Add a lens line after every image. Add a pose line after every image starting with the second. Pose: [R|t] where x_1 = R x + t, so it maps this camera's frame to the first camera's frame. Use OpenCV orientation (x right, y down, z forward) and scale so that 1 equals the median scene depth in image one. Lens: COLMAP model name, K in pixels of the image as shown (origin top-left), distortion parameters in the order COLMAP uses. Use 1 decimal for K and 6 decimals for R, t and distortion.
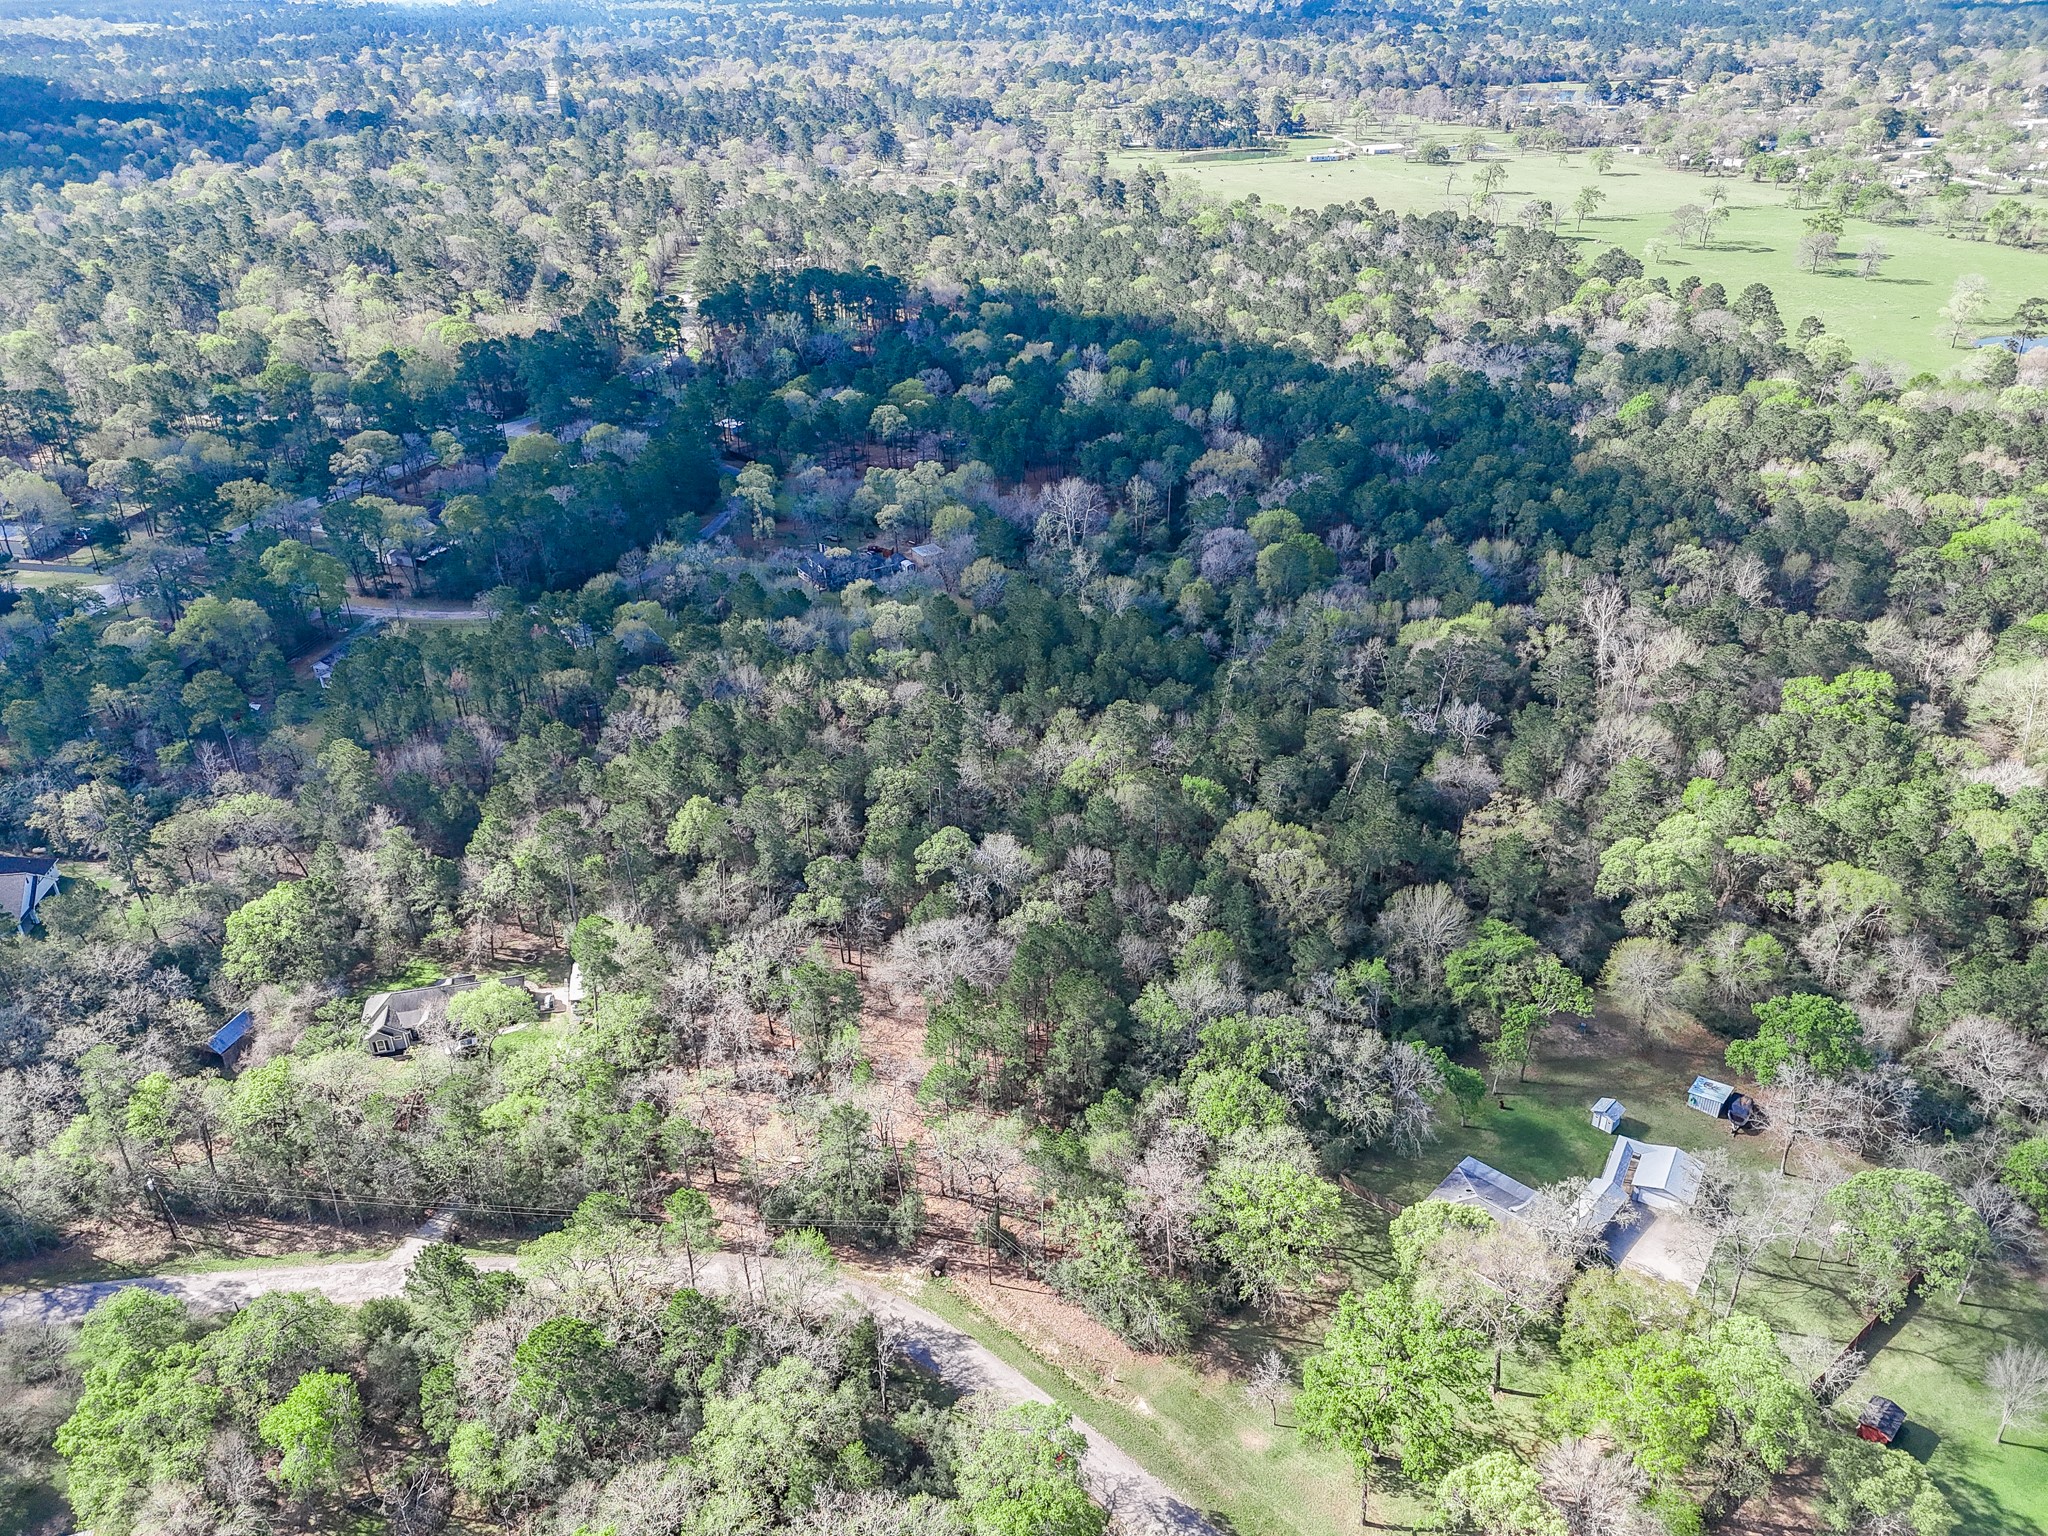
lens RADIAL K [[1504.2, 0, 1012.2], [0, 1504.2, 767.9], [0, 0, 1]] dist [0.068068, -0.055293]
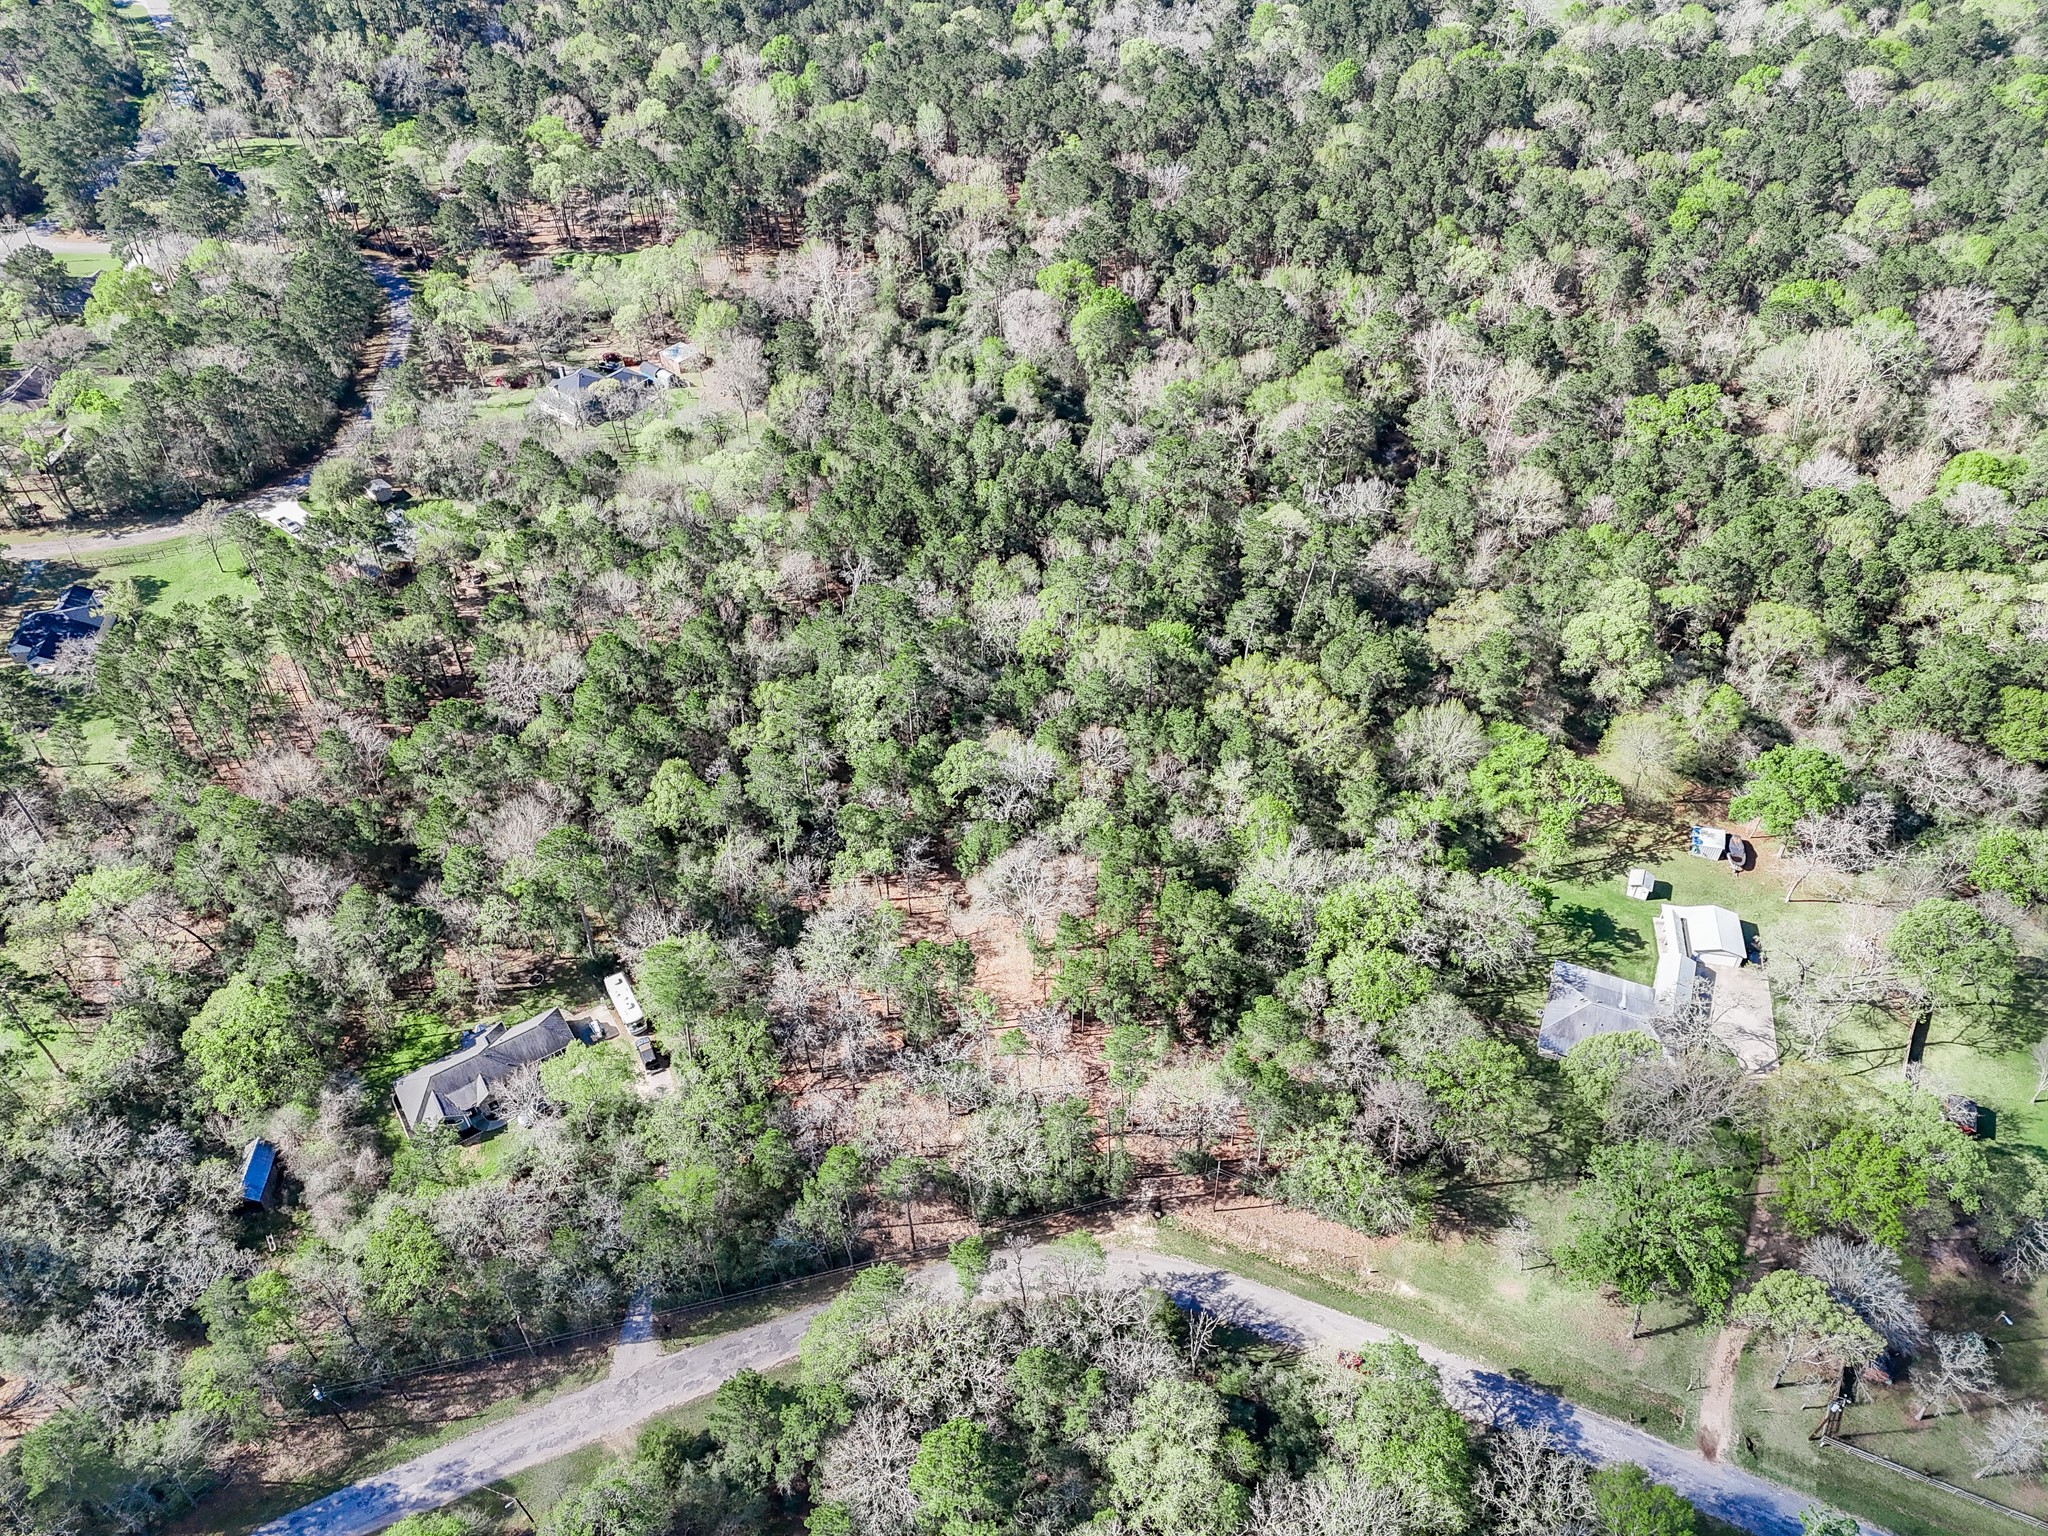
lens RADIAL K [[1504.2, 0, 1018.4], [0, 1504.2, 770.6], [0, 0, 1]] dist [0.068068, -0.055293]
pose [[0.938035, -0.233649, 0.255929, -0.171748], [0.165289, 0.950760, 0.262172, -0.124552], [-0.304583, -0.203625, 0.930466, 0.068061]]
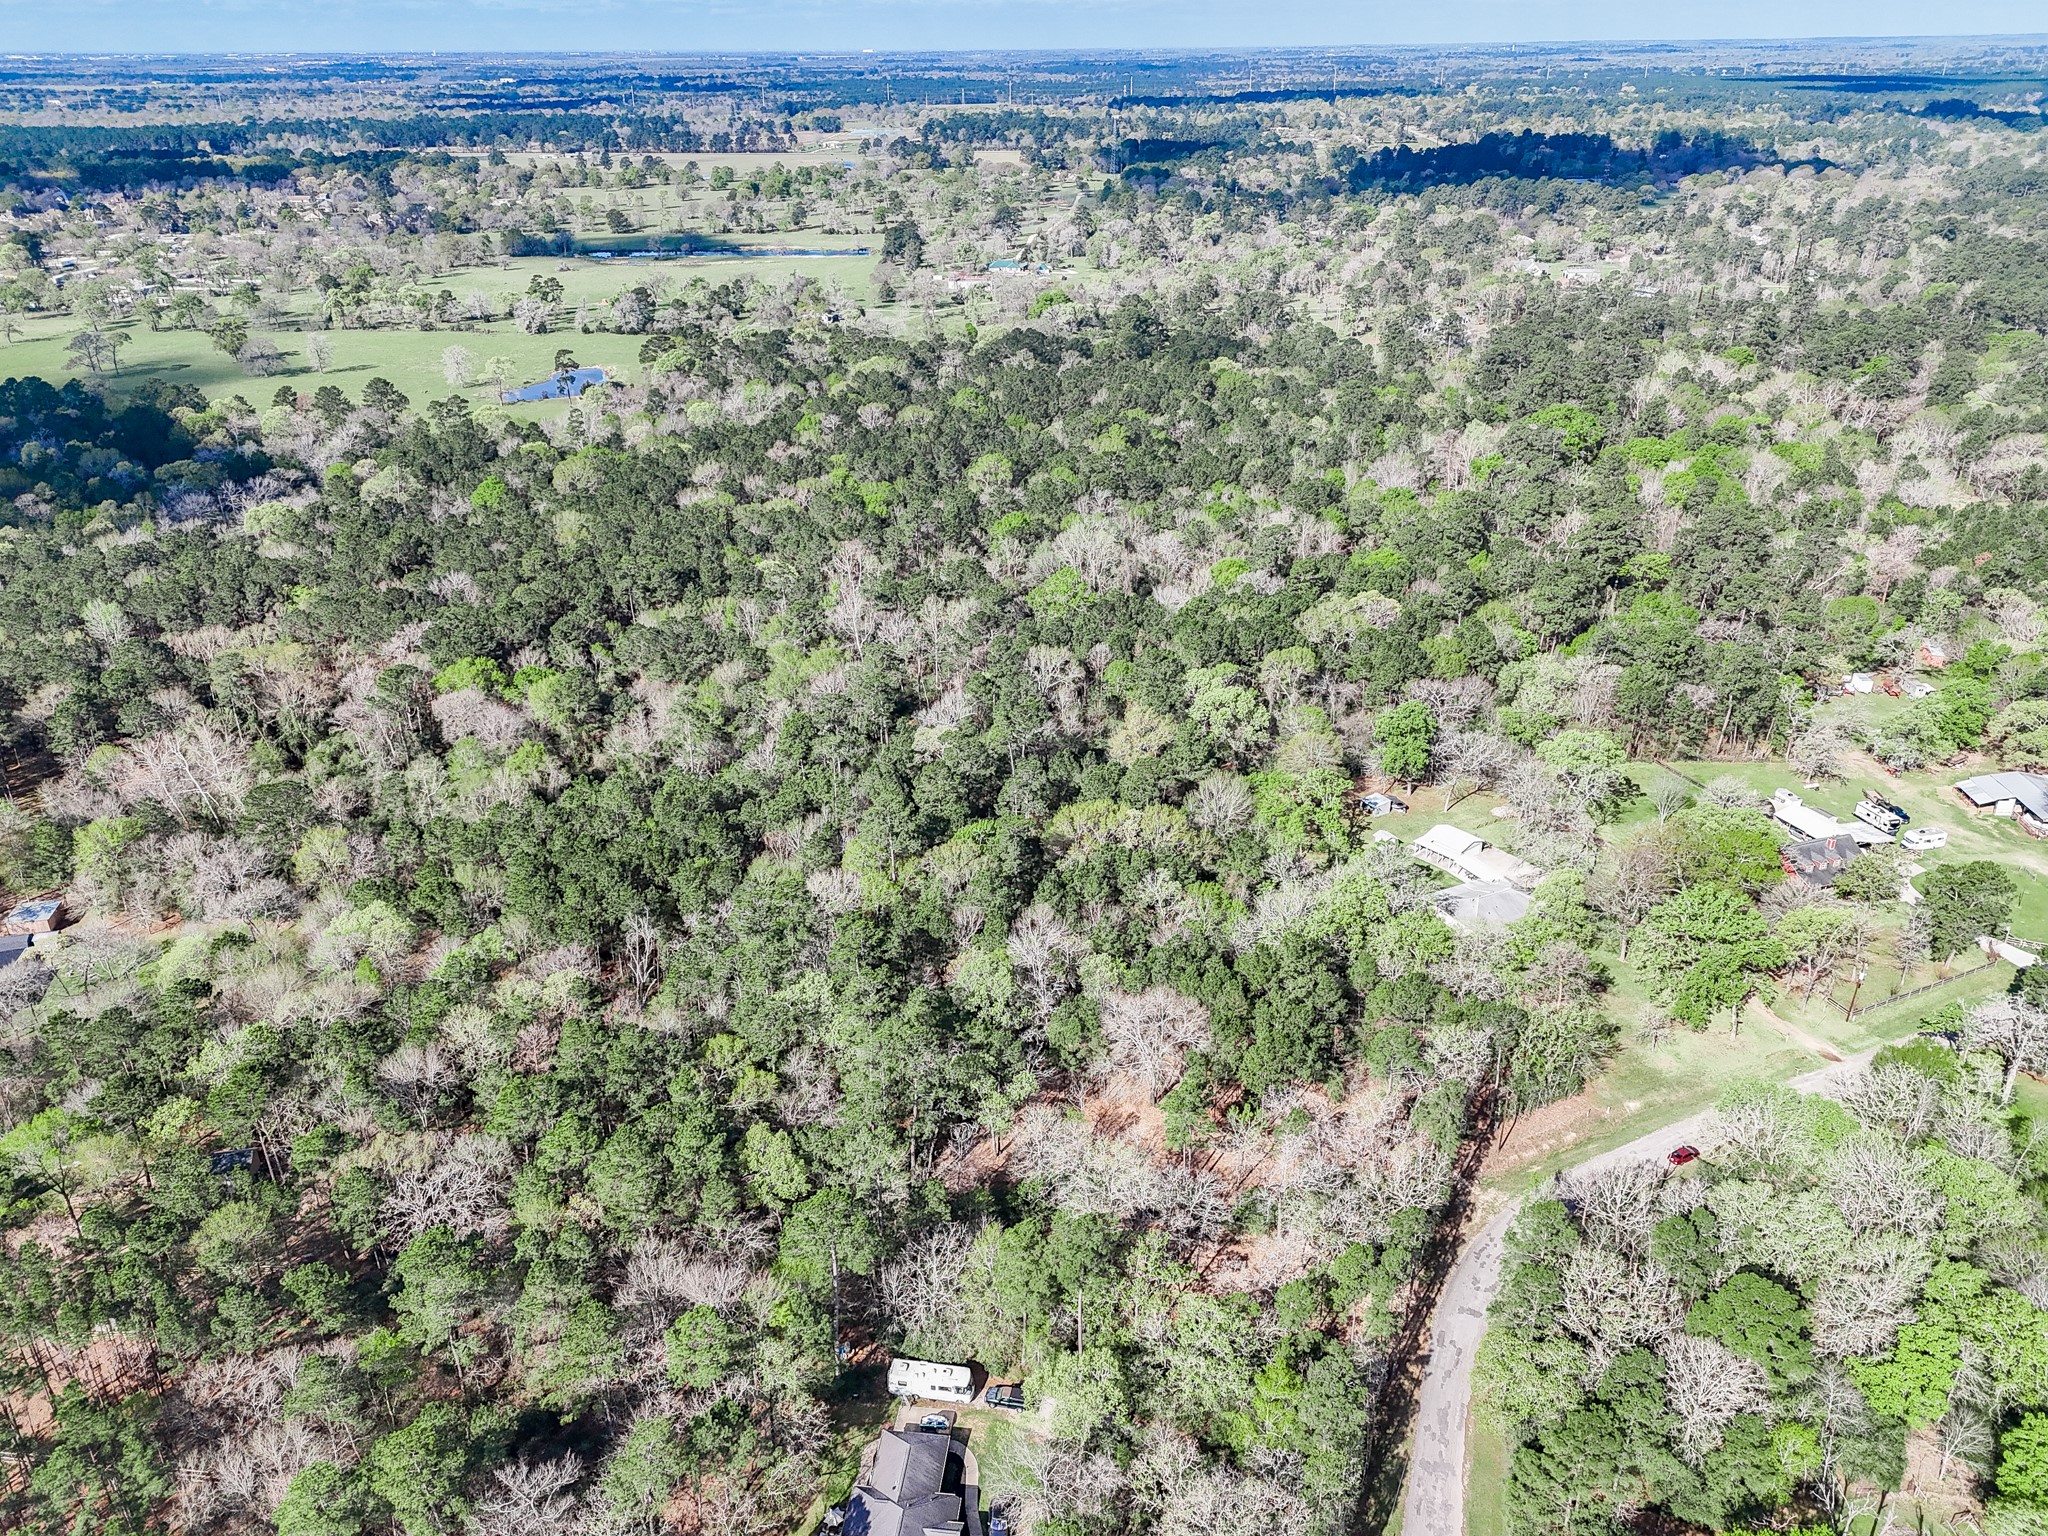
lens RADIAL K [[1504.2, 0, 1019.1], [0, 1504.2, 771.9], [0, 0, 1]] dist [0.068068, -0.055293]
pose [[0.332677, -0.394243, 0.856679, -0.515787], [0.453101, 0.863519, 0.221437, -0.167922], [-0.827059, 0.314495, 0.465905, 0.344924]]
